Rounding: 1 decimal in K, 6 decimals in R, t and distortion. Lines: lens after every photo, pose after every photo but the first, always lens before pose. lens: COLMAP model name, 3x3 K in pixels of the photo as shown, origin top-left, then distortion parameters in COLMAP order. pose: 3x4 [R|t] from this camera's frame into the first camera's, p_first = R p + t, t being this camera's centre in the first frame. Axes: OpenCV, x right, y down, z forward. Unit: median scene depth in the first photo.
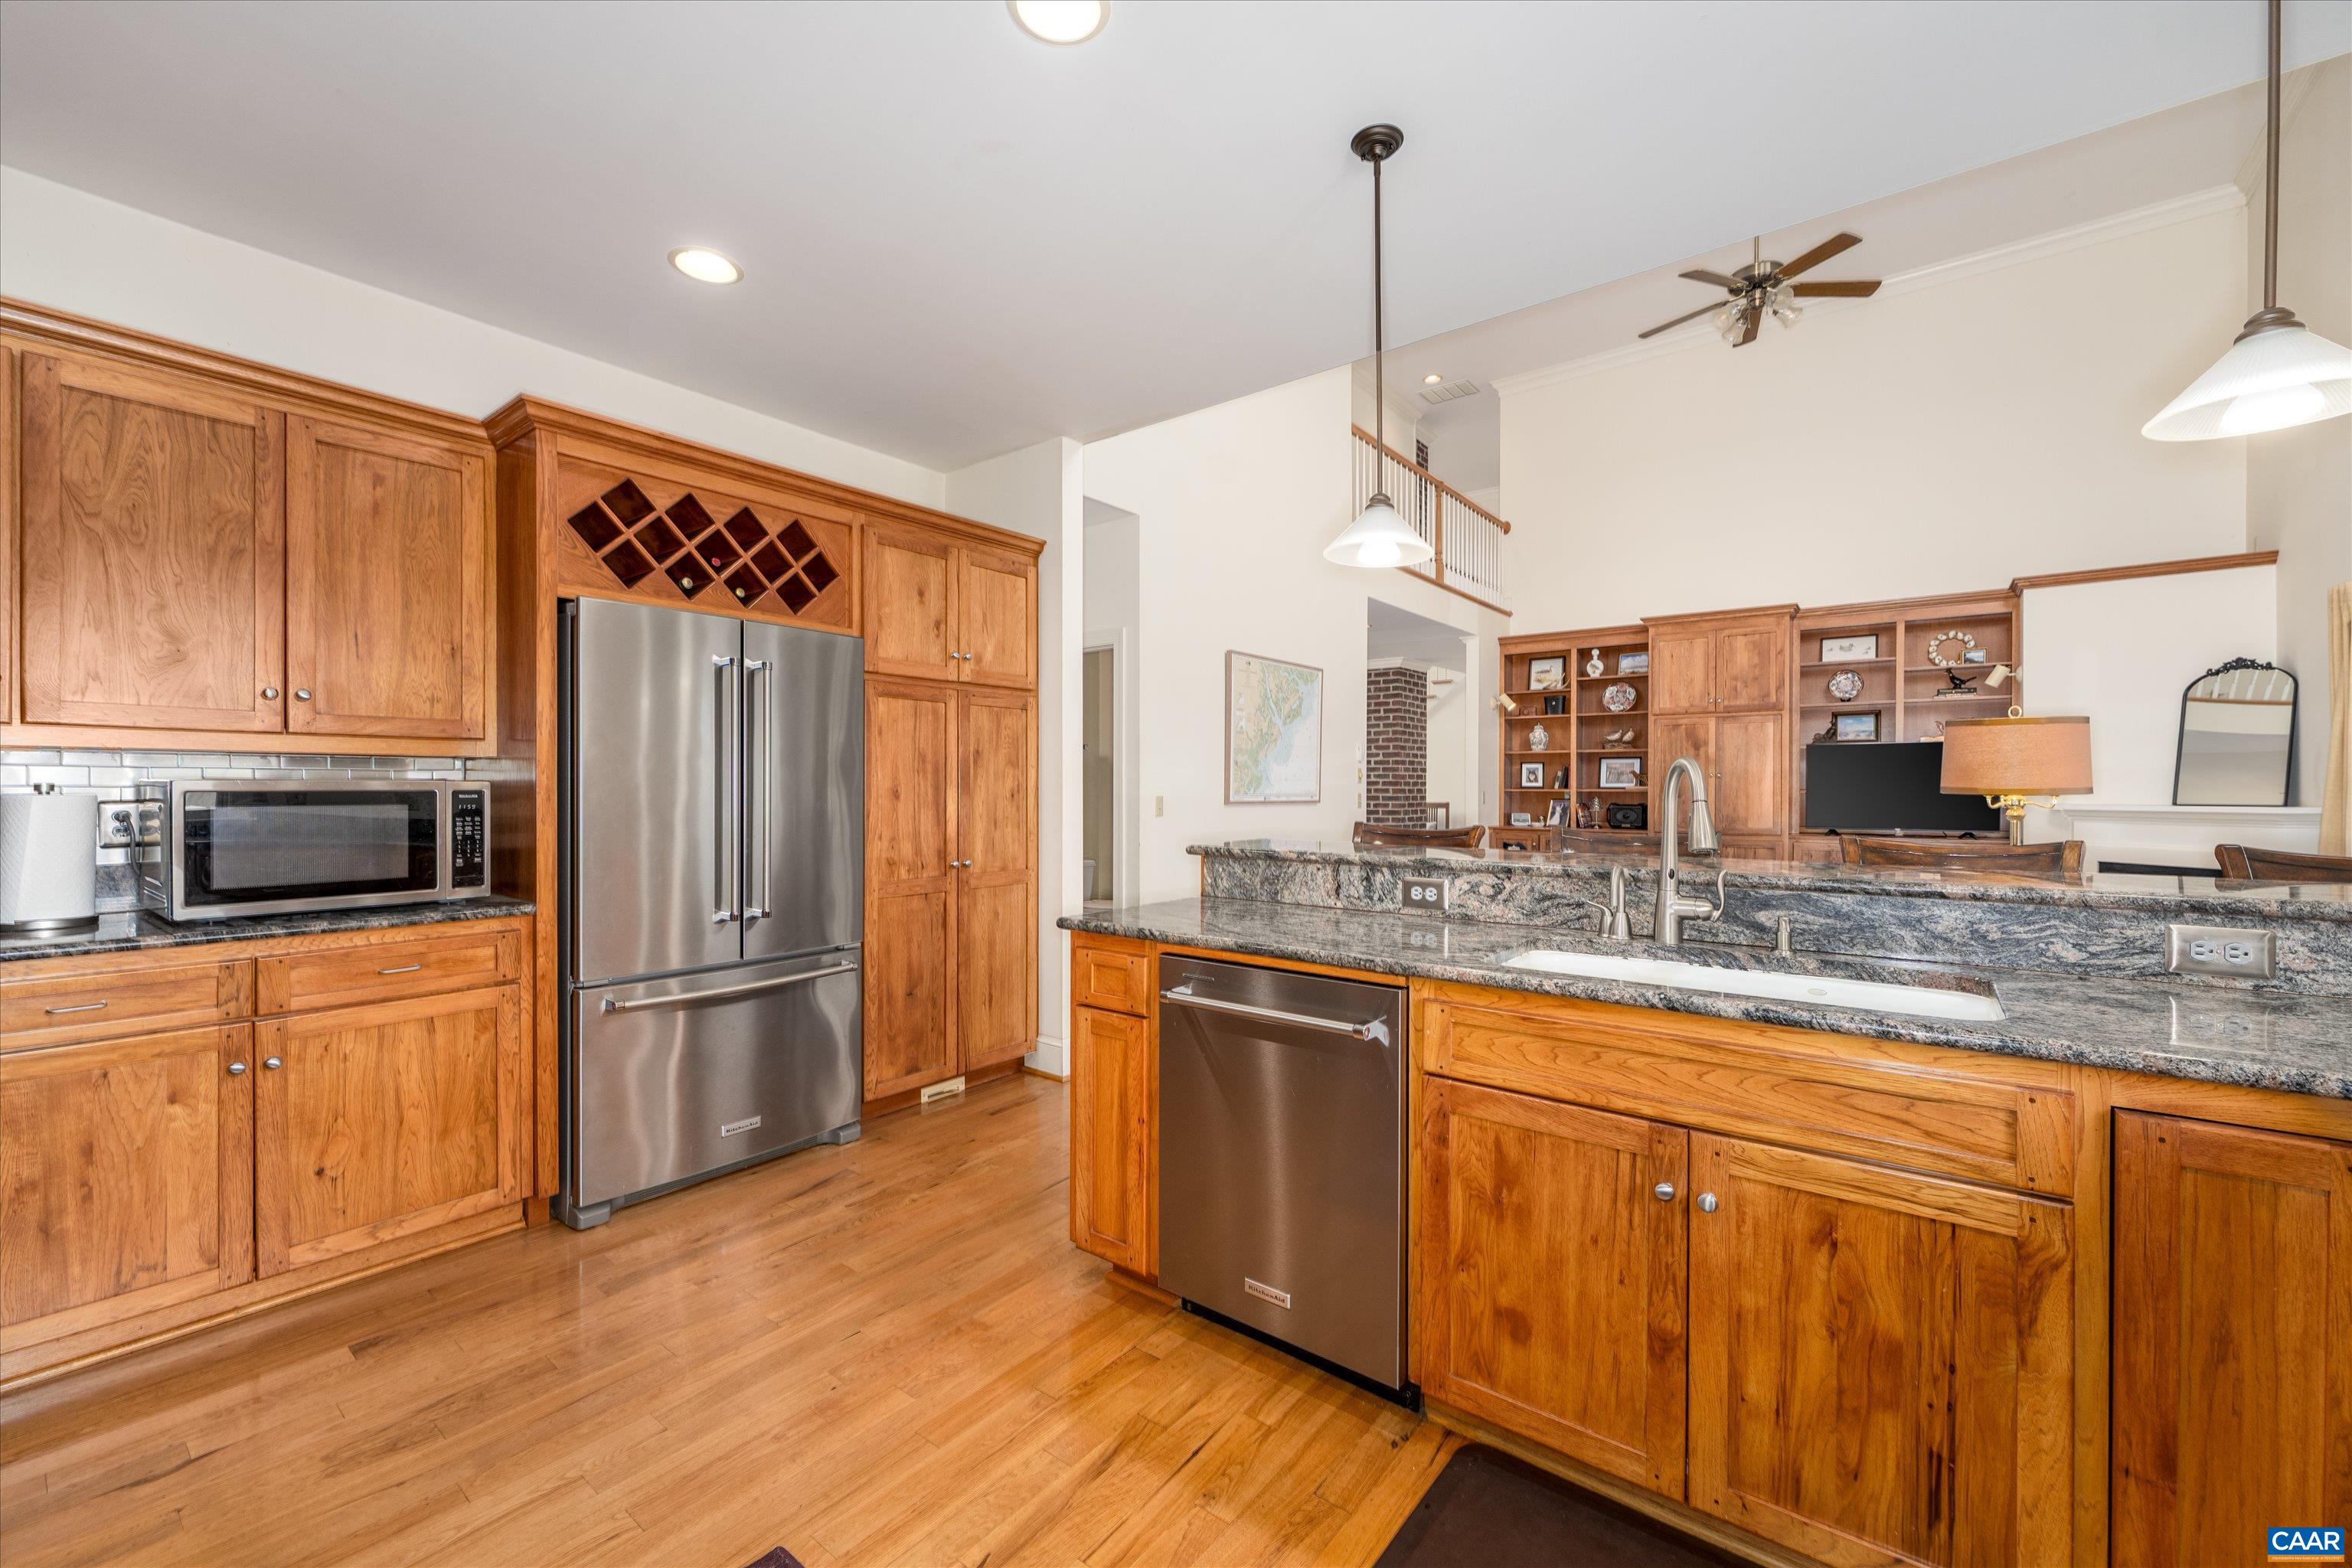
lens RADIAL K [[942.3, 0, 1174.8], [0, 942.3, 787.4], [0, 0, 1]] dist [0.000032, -0.000613]
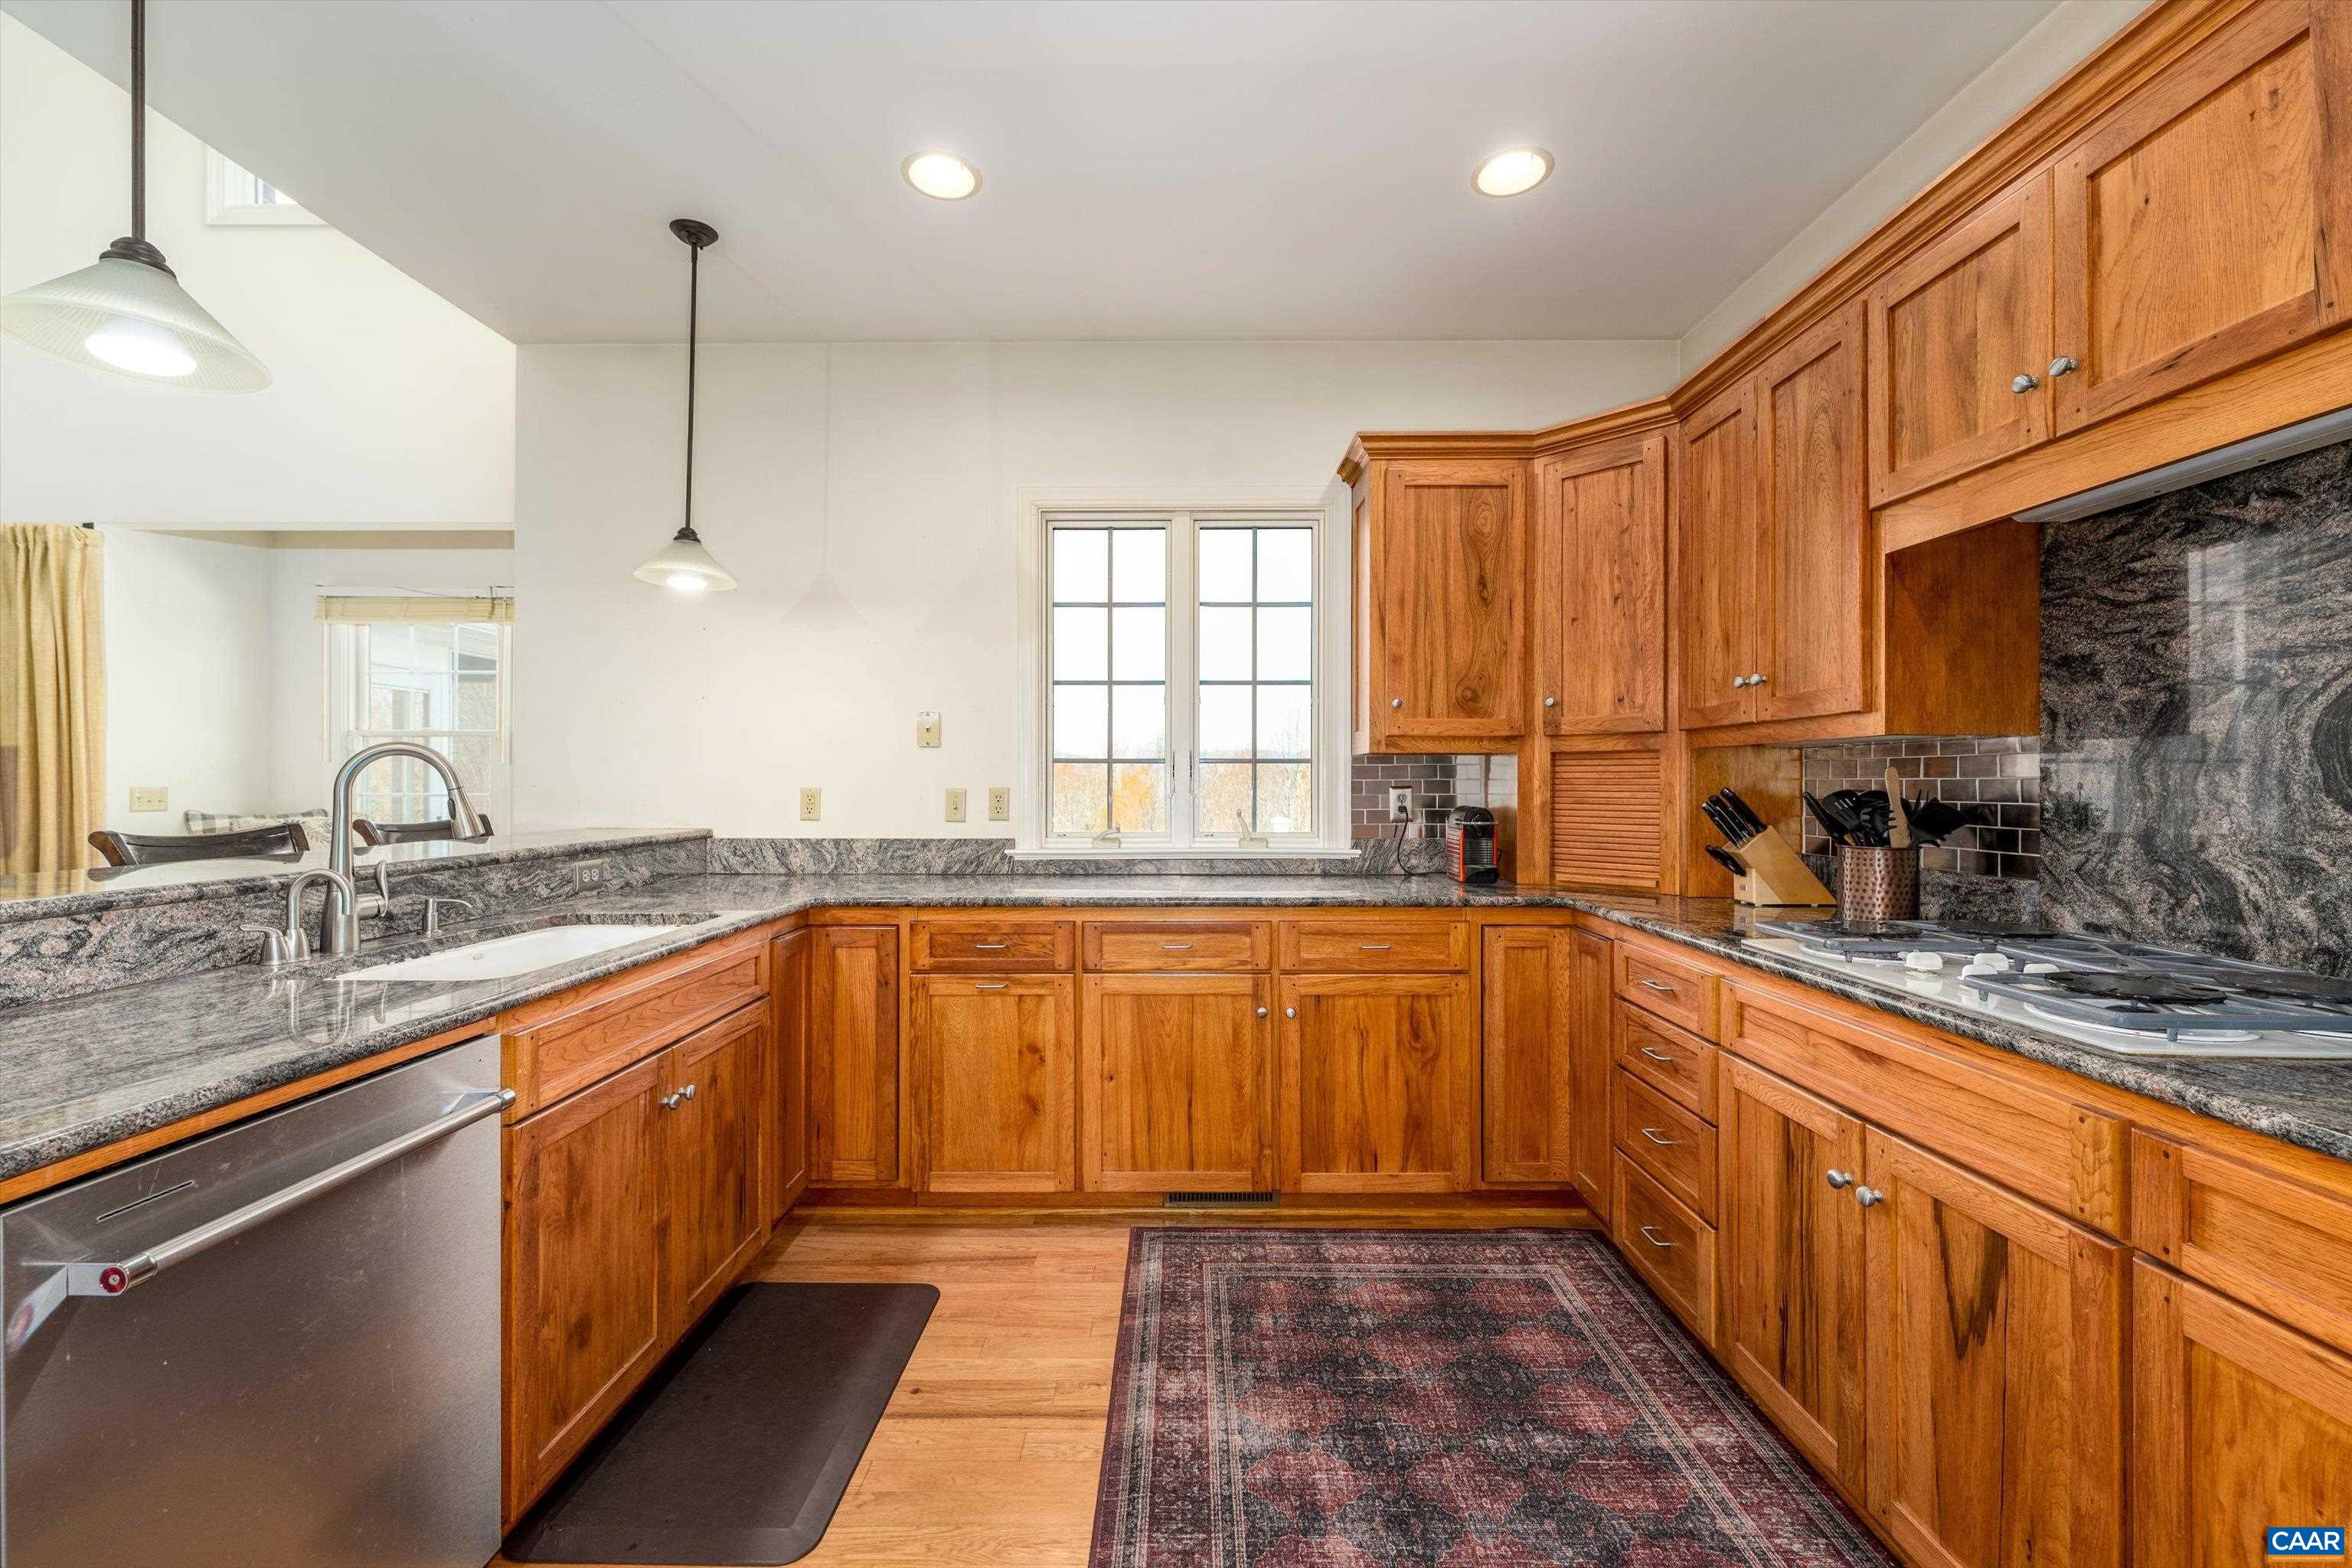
lens RADIAL K [[942.3, 0, 1173.7], [0, 942.3, 778.8], [0, 0, 1]] dist [0.000032, -0.000613]
pose [[-0.610572, -0.000692, 0.791961, -0.208556], [-0.003912, 0.999990, -0.002143, 0.001108], [-0.791951, -0.004407, -0.610569, 0.300299]]
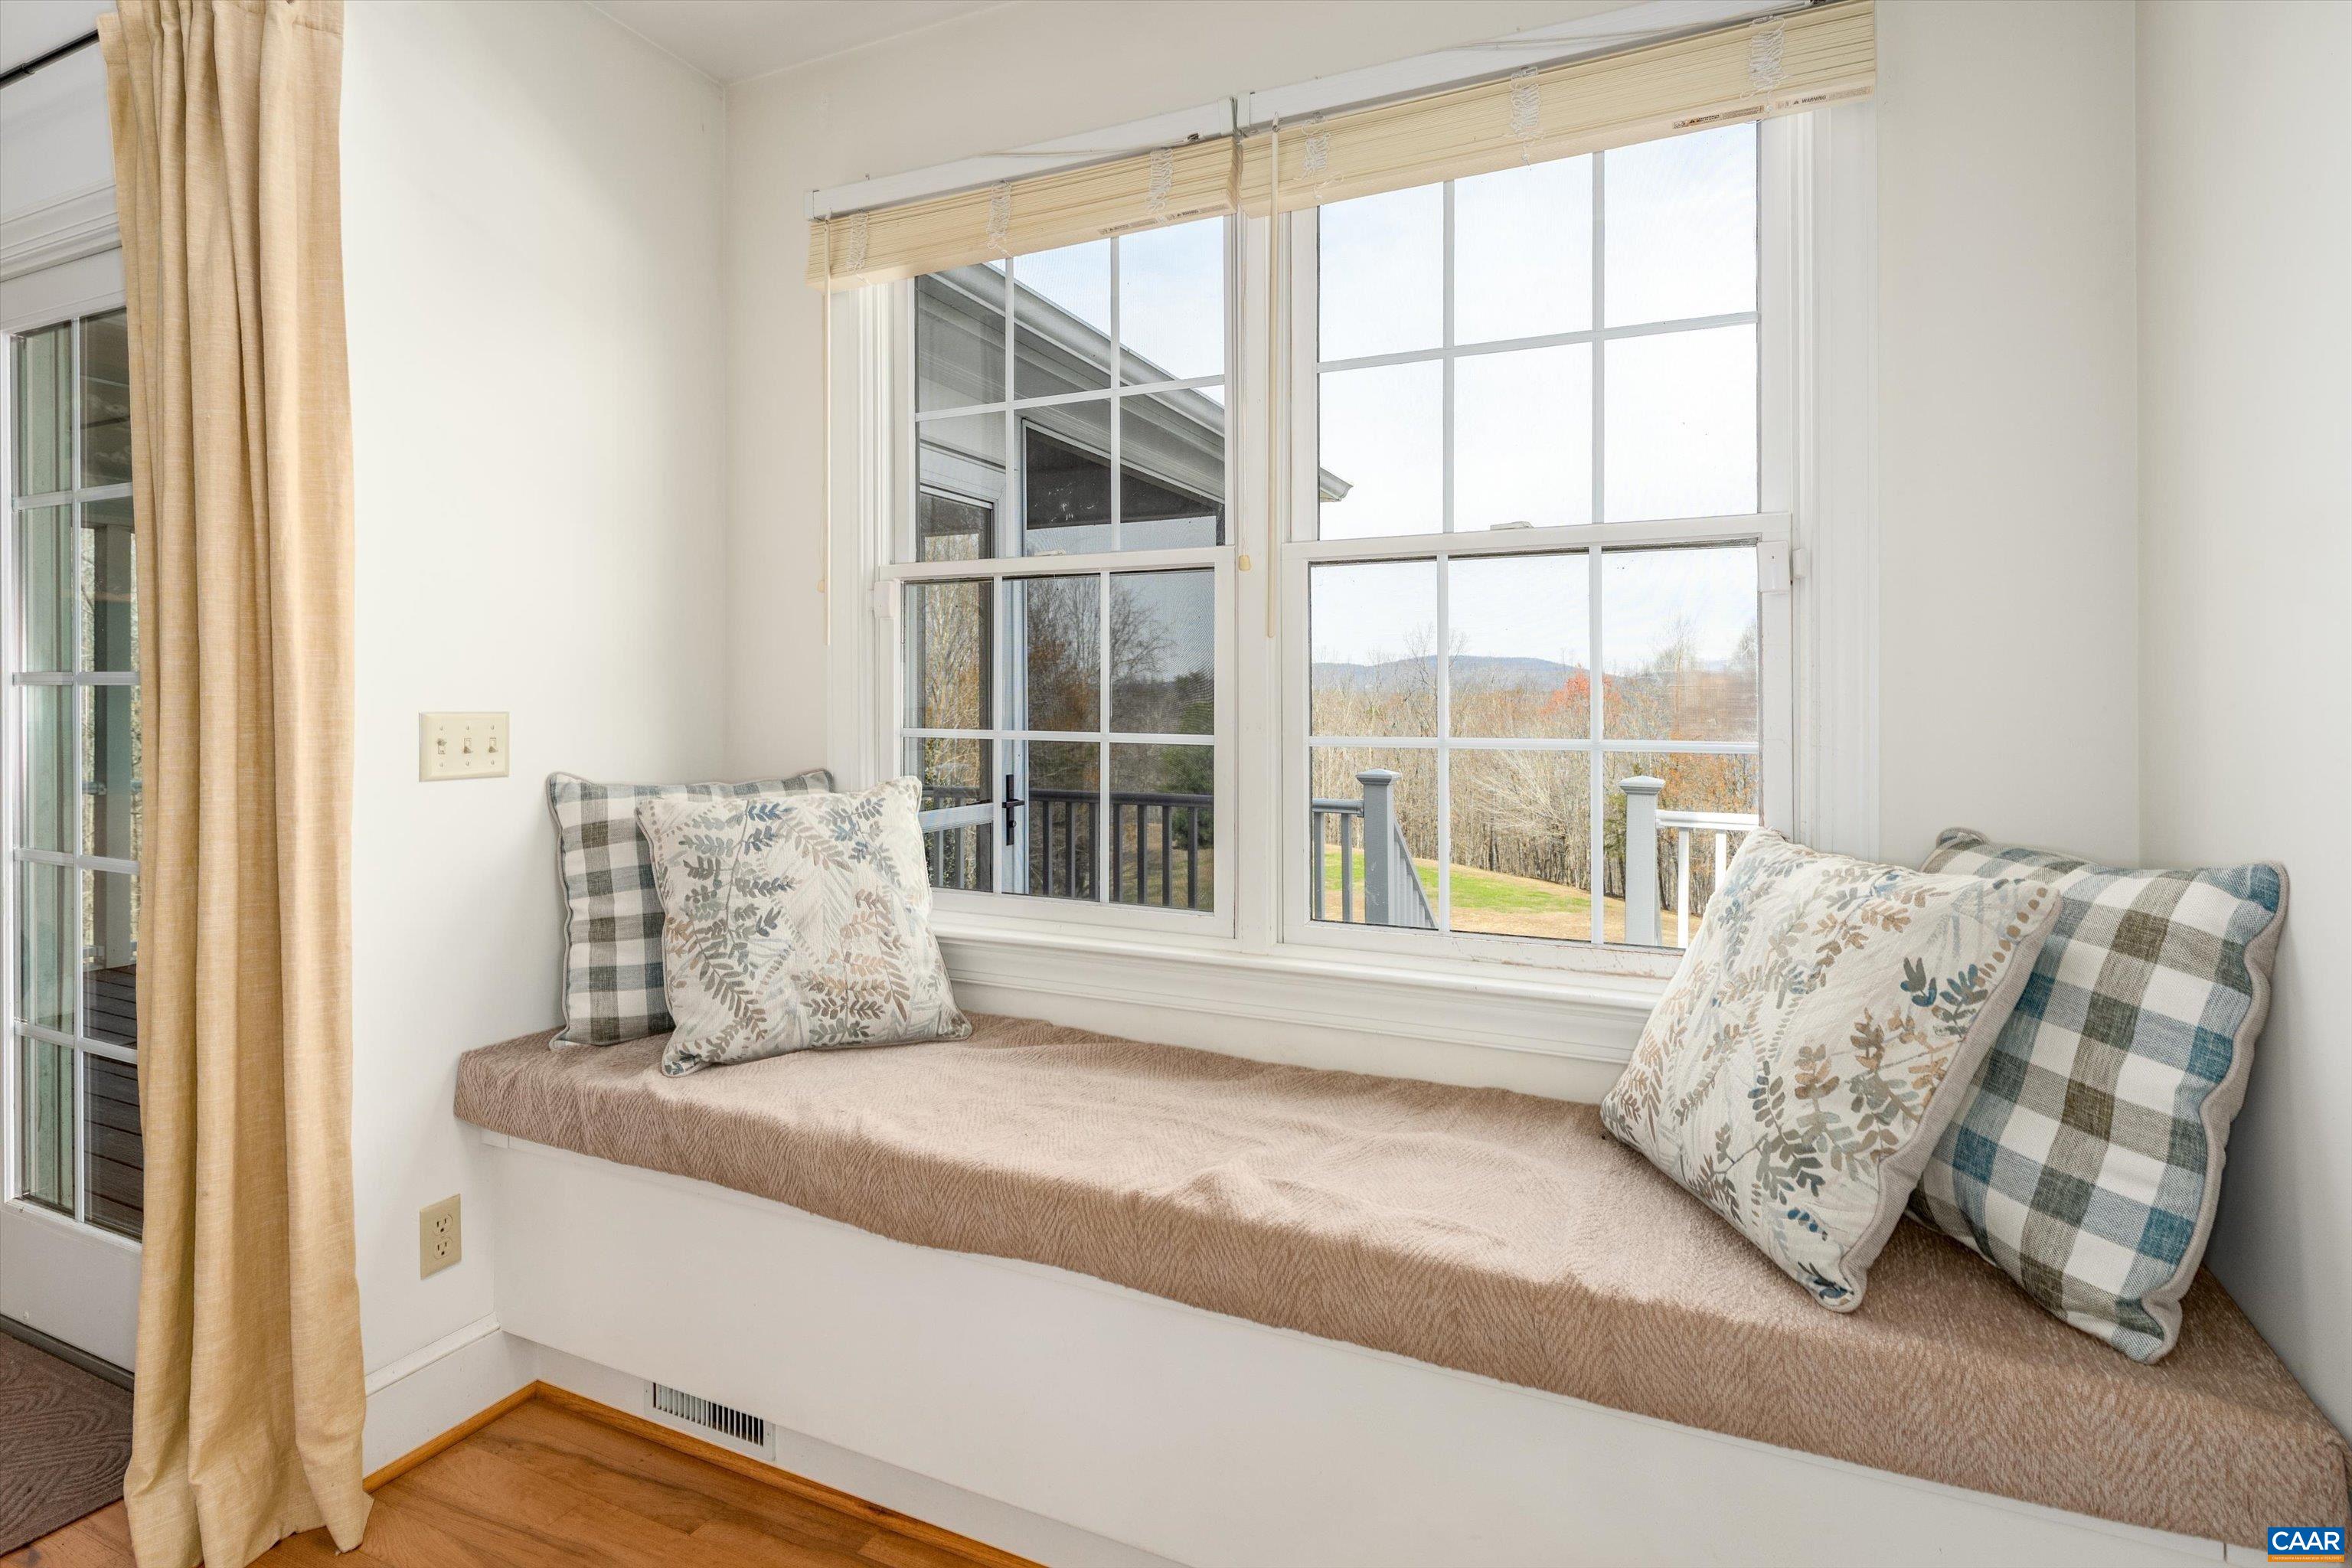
lens RADIAL K [[1196.9, 0, 1130.5], [0, 1196.9, 685.7], [0, 0, 1]] dist [-0.000781, -0.001088]
pose [[-0.201815, 0.011008, 0.979362, 0.446687], [-0.003490, 0.999922, -0.011958, 0.004485], [-0.979417, -0.005831, -0.201761, 0.363283]]
